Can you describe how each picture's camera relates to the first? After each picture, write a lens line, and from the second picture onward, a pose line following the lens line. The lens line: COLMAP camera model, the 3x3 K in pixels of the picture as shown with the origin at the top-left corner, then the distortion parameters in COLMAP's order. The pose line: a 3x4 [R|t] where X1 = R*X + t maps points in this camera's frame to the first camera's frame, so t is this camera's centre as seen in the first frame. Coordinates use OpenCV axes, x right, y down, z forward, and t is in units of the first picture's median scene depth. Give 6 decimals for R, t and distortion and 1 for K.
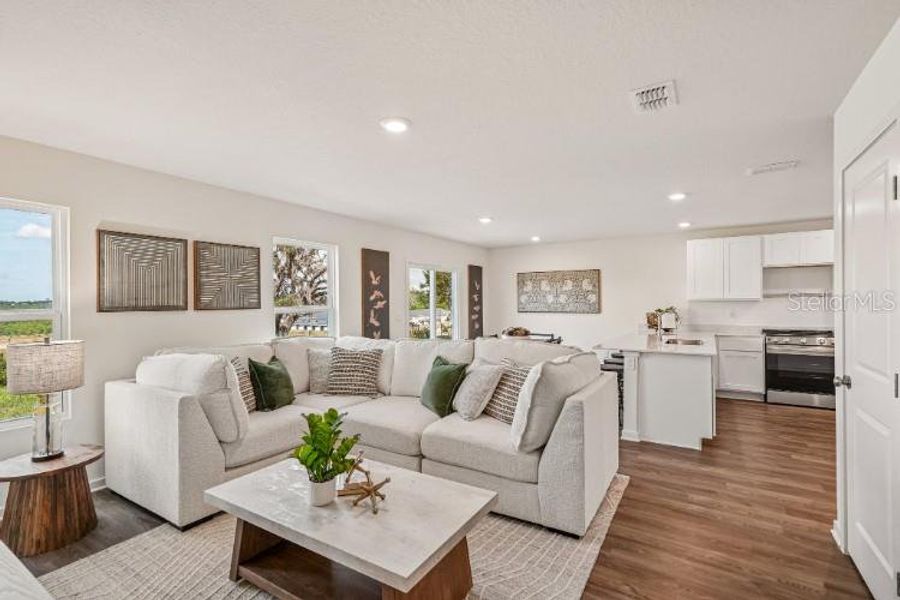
lens RADIAL K [[412.6, 0, 450.8], [0, 412.6, 302.4], [0, 0, 1]] dist [-0.002197, 0.001081]
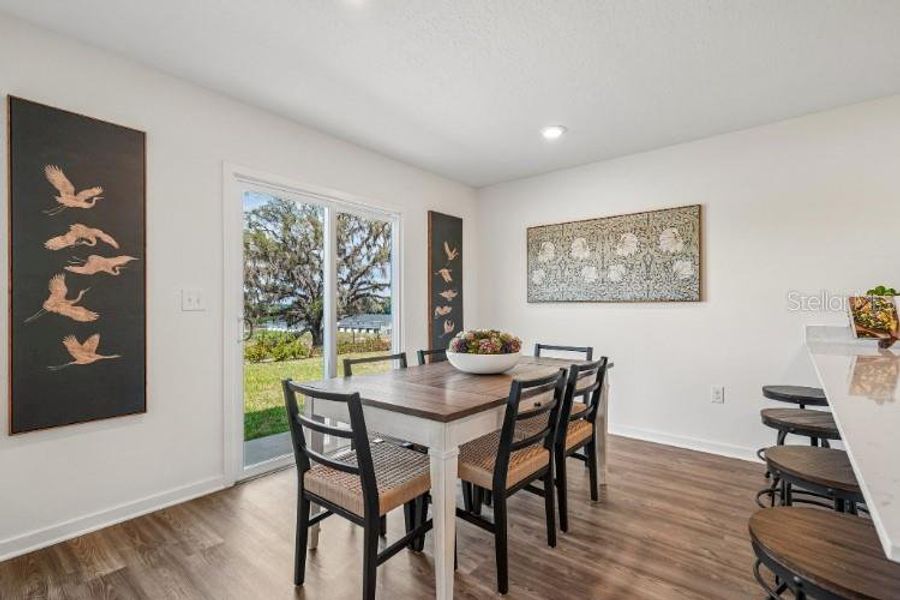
lens RADIAL K [[412.6, 0, 450.0], [0, 412.6, 304.7], [0, 0, 1]] dist [-0.002197, 0.001081]
pose [[0.991218, 0.005364, -0.132127, 0.148137], [-0.005961, 0.999974, -0.004128, 0.032033], [0.132102, 0.004879, 0.991224, 0.516360]]
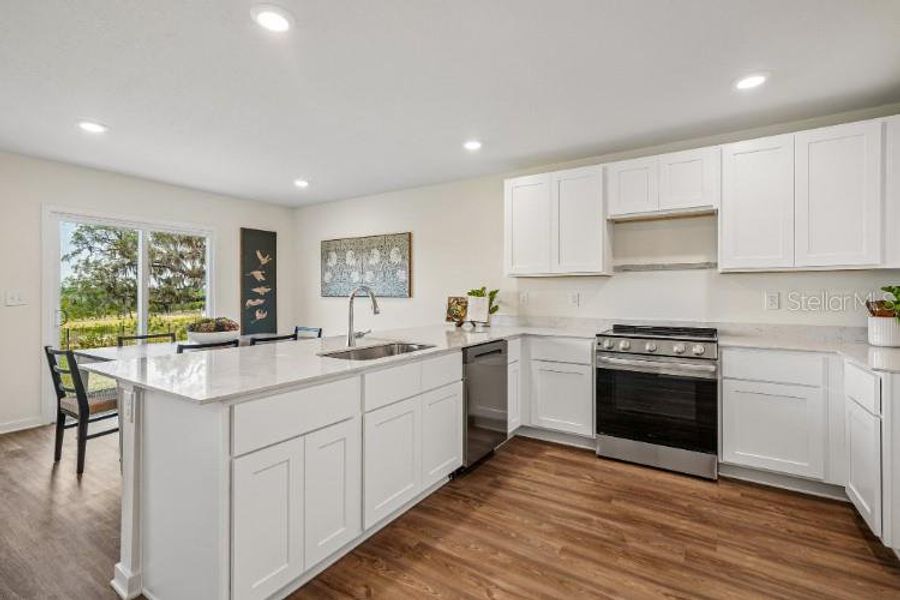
lens RADIAL K [[412.6, 0, 445.8], [0, 412.6, 287.7], [0, 0, 1]] dist [-0.002197, 0.001081]
pose [[0.999900, 0.007963, -0.011667, 0.423114], [-0.008089, 0.999909, -0.010765, 0.016185], [0.011580, 0.010858, 0.999874, 0.327521]]
